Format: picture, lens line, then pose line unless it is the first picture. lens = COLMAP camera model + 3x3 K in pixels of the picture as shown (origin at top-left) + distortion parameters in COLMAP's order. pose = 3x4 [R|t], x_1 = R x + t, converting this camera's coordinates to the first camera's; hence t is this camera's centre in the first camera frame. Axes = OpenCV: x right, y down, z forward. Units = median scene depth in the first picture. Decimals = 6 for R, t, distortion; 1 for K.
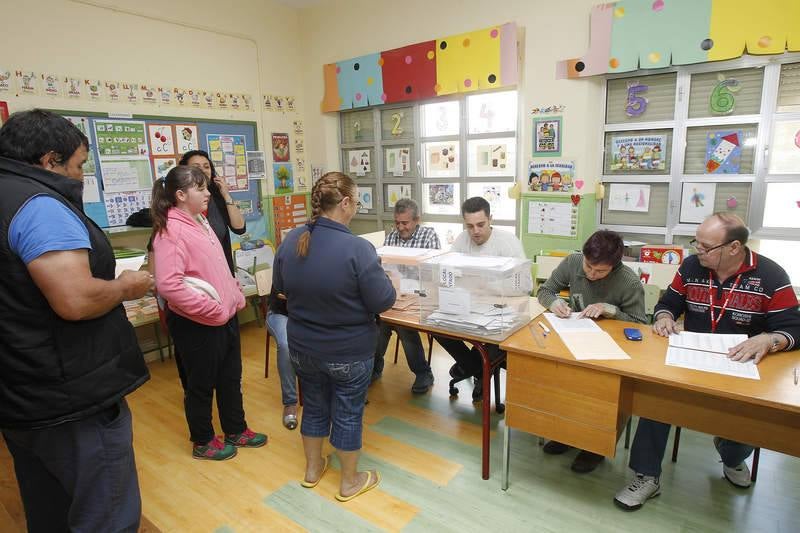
lens RADIAL K [[482.6, 0, 403.2], [0, 482.6, 266.7], [0, 0, 1]] dist [-0.005983, -0.000701]
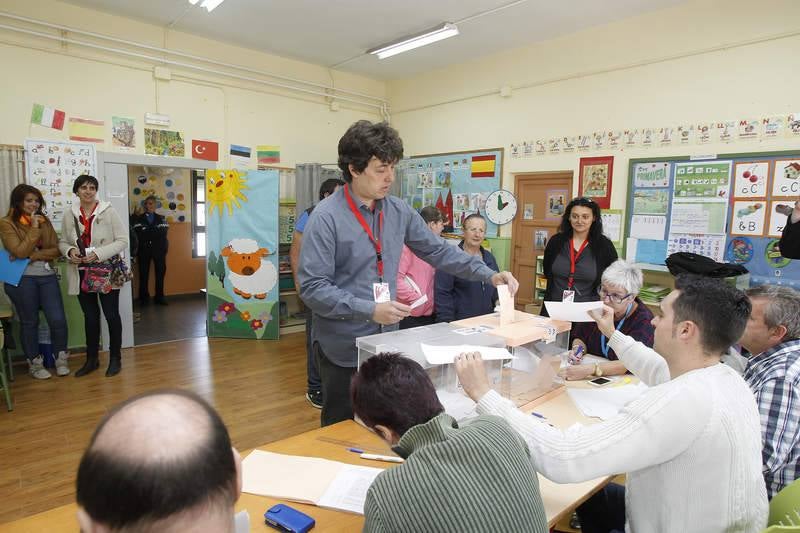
lens RADIAL K [[482.6, 0, 402.8], [0, 482.6, 266.5], [0, 0, 1]] dist [-0.005983, -0.000701]
pose [[-0.228063, 0.144259, -0.962900, 0.507965], [-0.222123, 0.955175, 0.195711, -0.154117], [0.947971, 0.258517, -0.185797, 0.645685]]
